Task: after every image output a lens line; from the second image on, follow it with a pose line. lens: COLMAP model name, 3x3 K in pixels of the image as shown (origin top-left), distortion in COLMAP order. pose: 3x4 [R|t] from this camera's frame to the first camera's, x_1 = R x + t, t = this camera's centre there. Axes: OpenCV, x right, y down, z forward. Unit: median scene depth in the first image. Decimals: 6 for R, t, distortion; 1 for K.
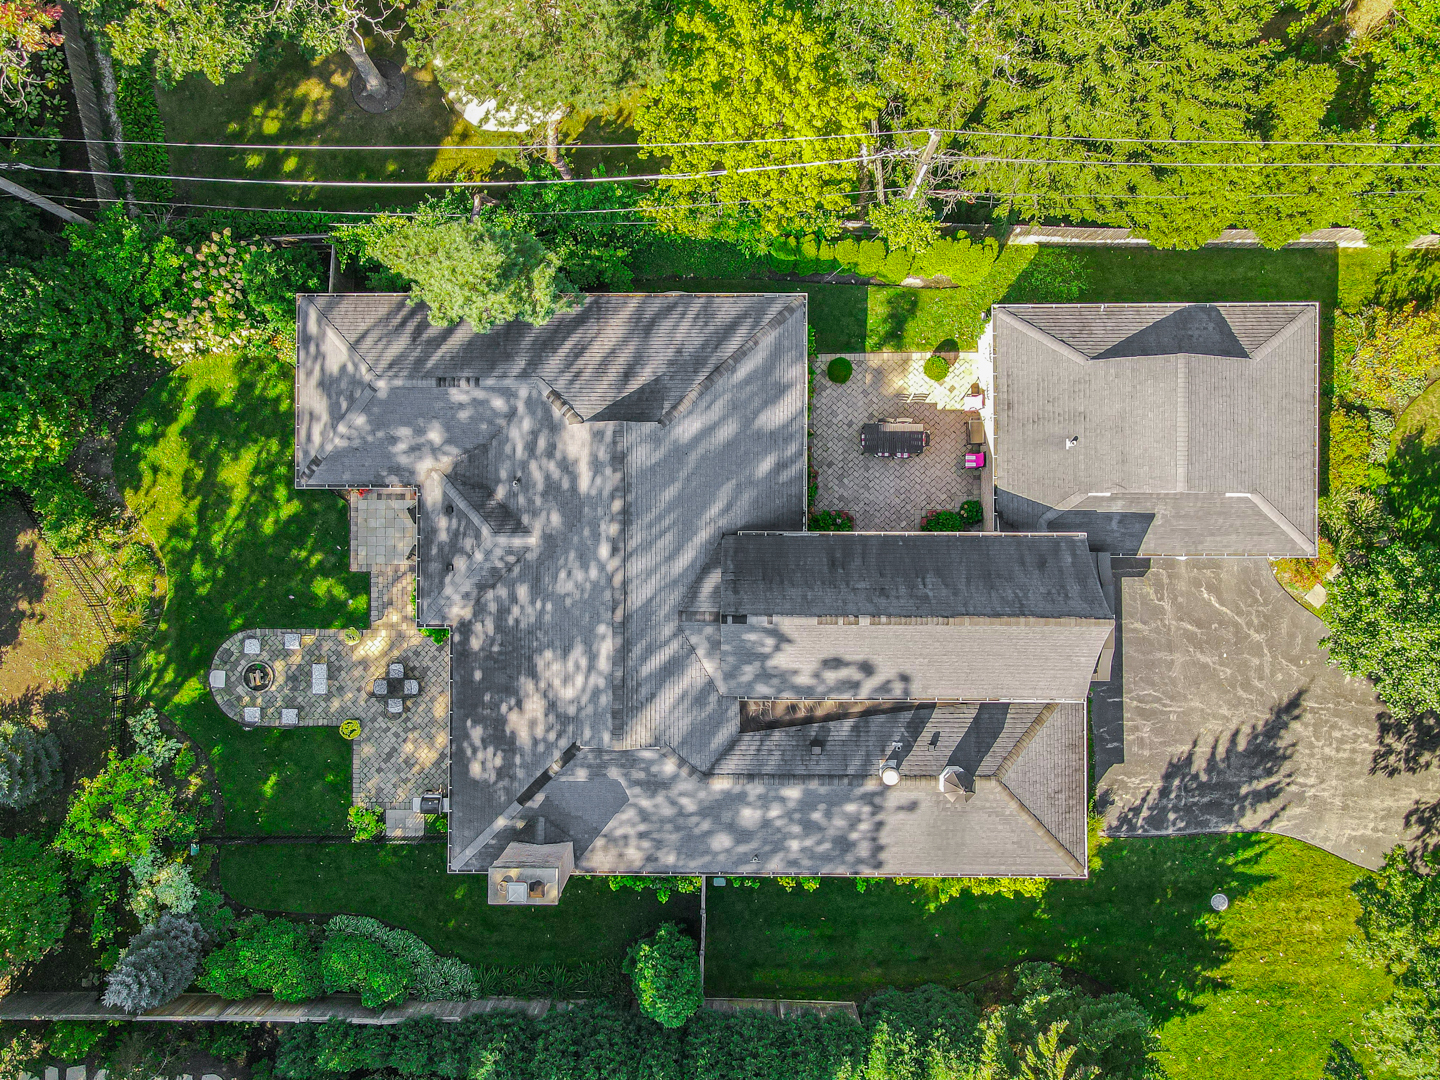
lens RADIAL K [[1084.2, 0, 720.9], [0, 1084.2, 537.7], [0, 0, 1]] dist [0.019054, 0.014008]
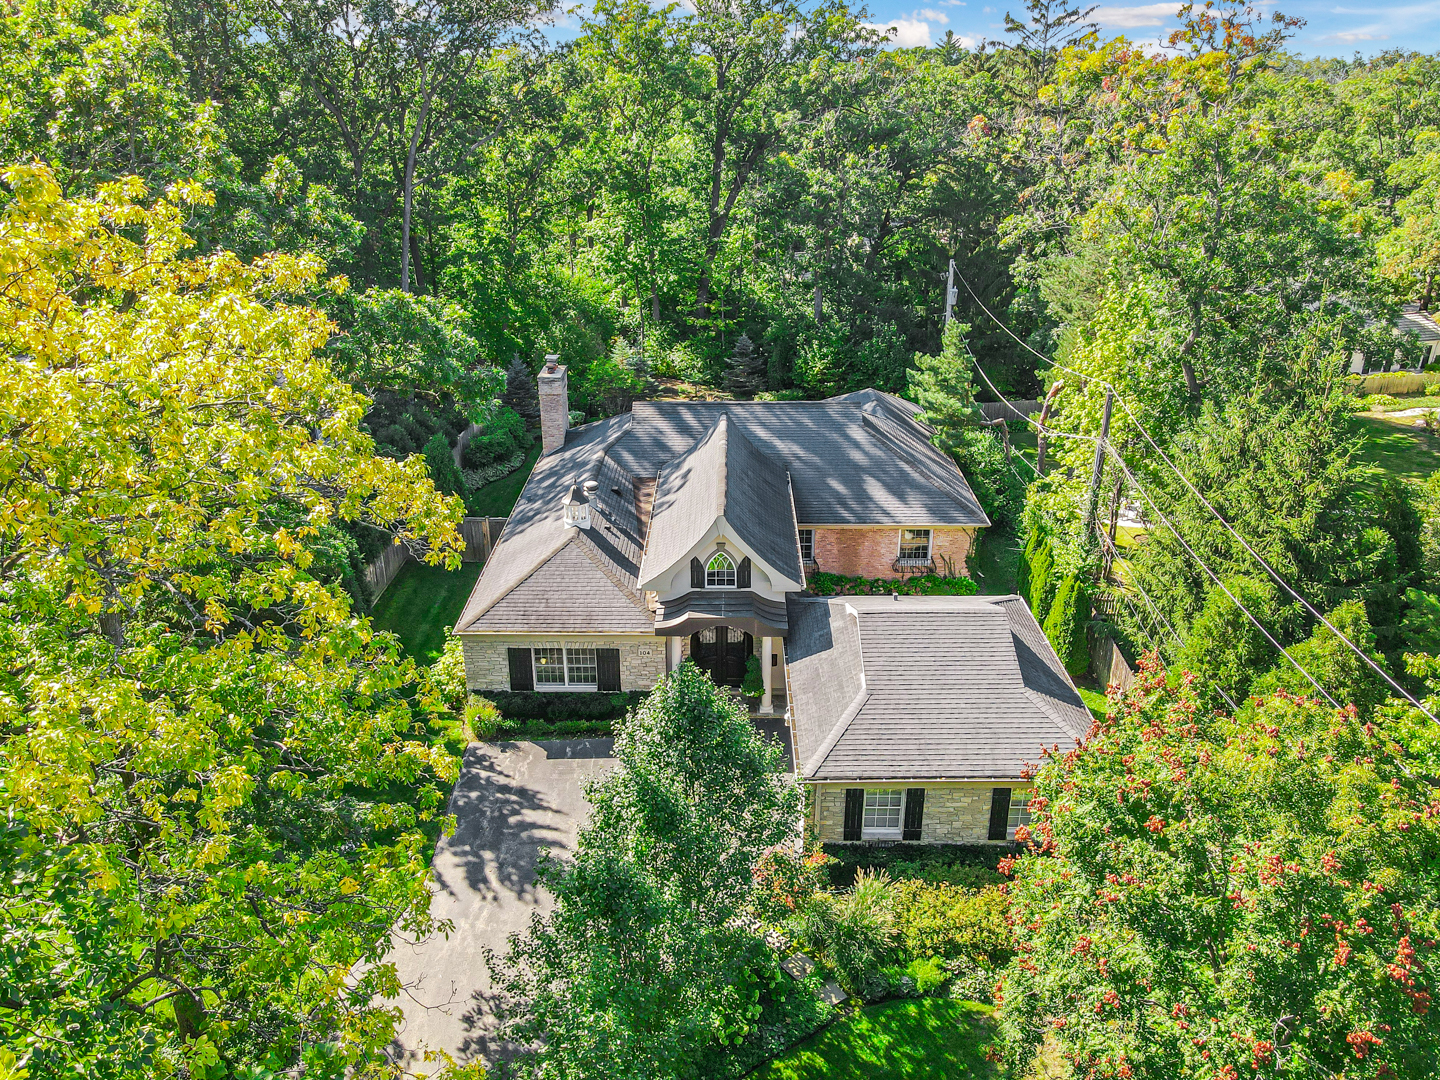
lens RADIAL K [[1084.2, 0, 713.1], [0, 1084.2, 543.6], [0, 0, 1]] dist [0.019054, 0.014008]
pose [[-0.007372, 0.403540, -0.914932, 1.195728], [-0.999236, 0.032141, 0.022228, 0.054375], [0.038377, 0.914397, 0.402994, 0.548594]]
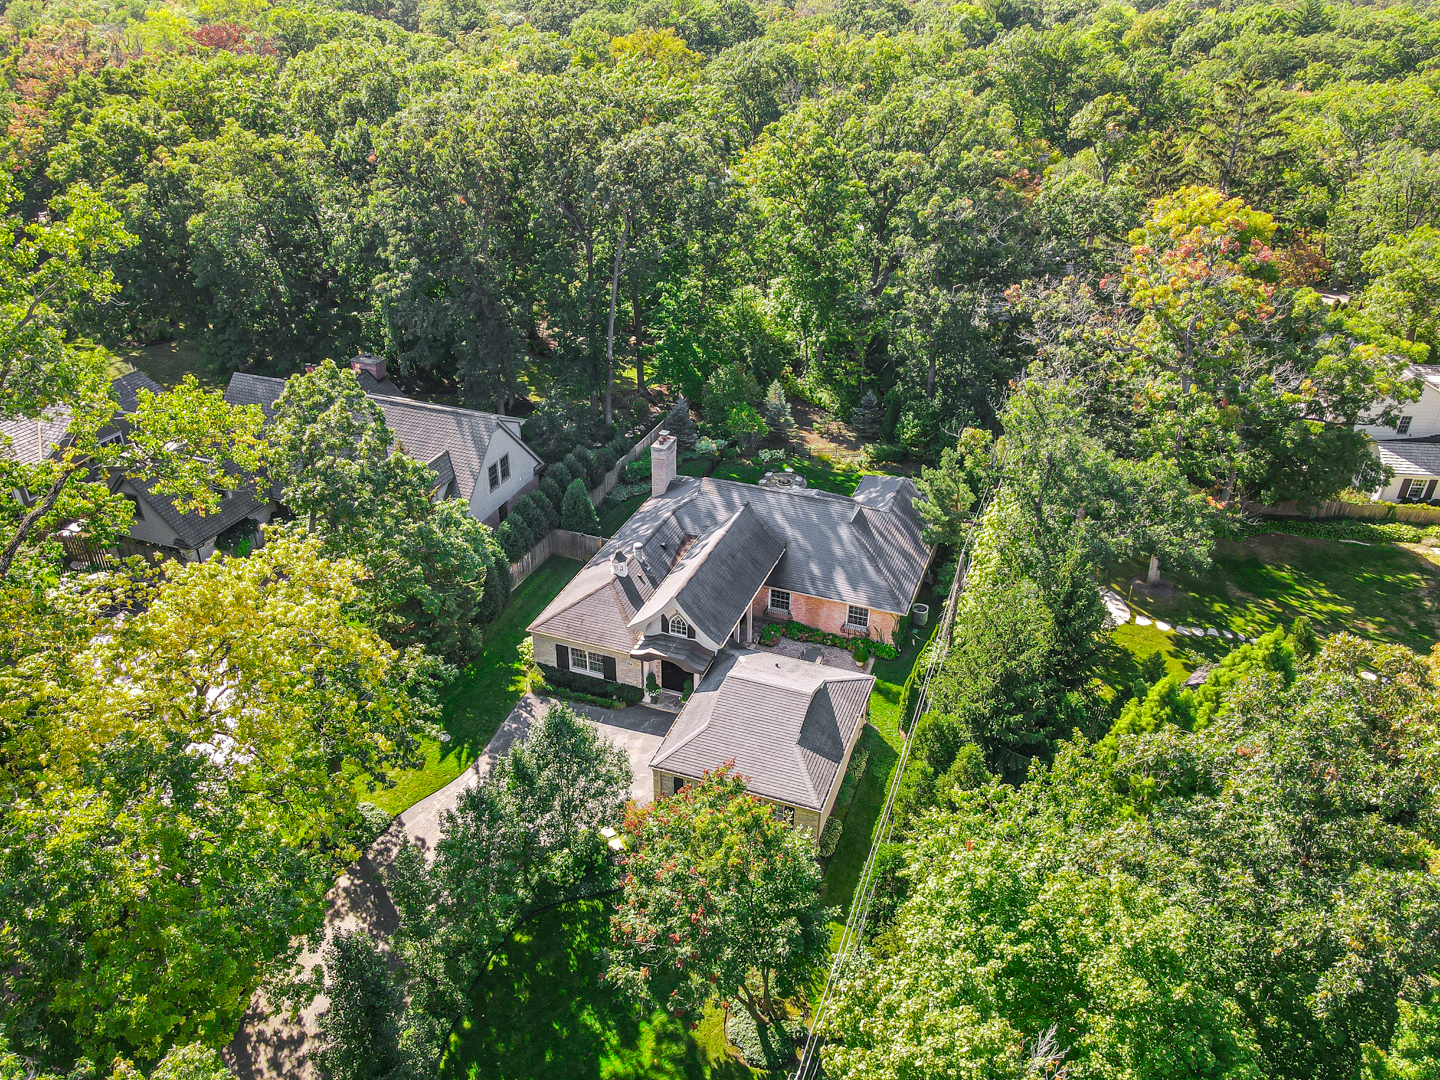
lens RADIAL K [[1084.2, 0, 720.2], [0, 1084.2, 540.1], [0, 0, 1]] dist [0.019054, 0.014008]
pose [[-0.340039, 0.465170, -0.817307, 1.542379], [-0.940245, -0.151835, 0.304770, -0.459031], [0.017674, 0.872103, 0.489004, 0.070707]]
